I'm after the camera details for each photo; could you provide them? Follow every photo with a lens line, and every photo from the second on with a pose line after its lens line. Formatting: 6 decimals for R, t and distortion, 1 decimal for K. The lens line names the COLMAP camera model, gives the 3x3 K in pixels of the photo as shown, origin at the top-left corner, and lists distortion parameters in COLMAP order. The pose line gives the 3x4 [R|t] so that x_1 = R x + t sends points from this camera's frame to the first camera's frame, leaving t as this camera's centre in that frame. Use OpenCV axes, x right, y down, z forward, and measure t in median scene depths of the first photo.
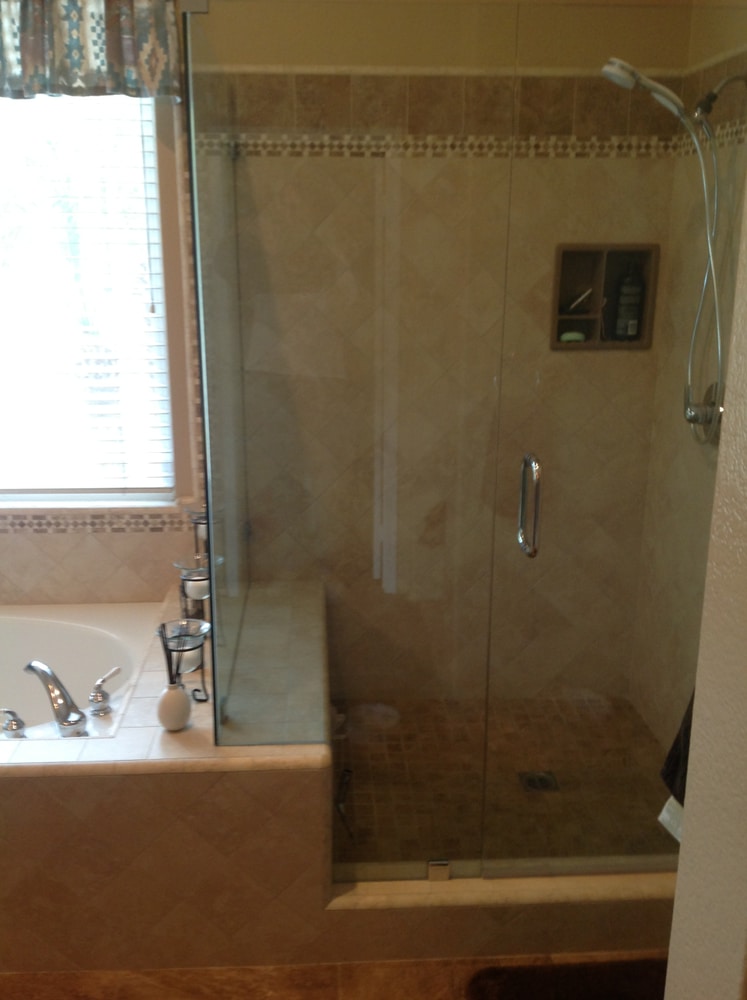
lens RADIAL K [[961.2, 0, 373.5], [0, 961.2, 500.0], [0, 0, 1]] dist [0.176488, -0.404984]
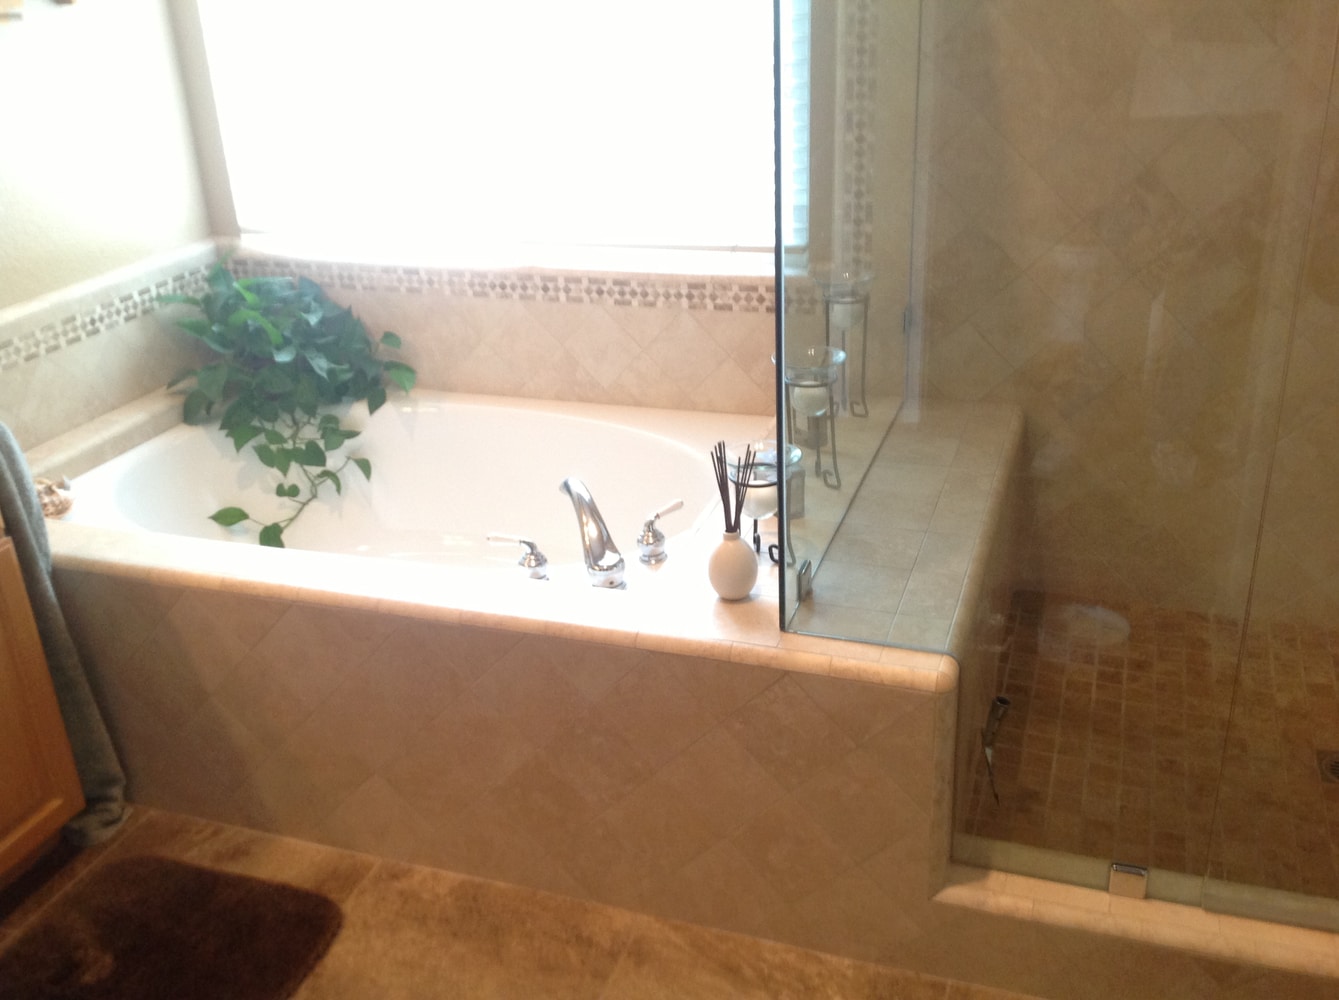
lens RADIAL K [[1287.1, 0, 669.5], [0, 1287.1, 500.0], [0, 0, 1]] dist [0.176488, -0.404984]
pose [[0.921402, 0.110452, -0.372584, 0.075783], [-0.051750, 0.985093, 0.164052, 0.021357], [0.385150, -0.131877, 0.913383, 0.157914]]
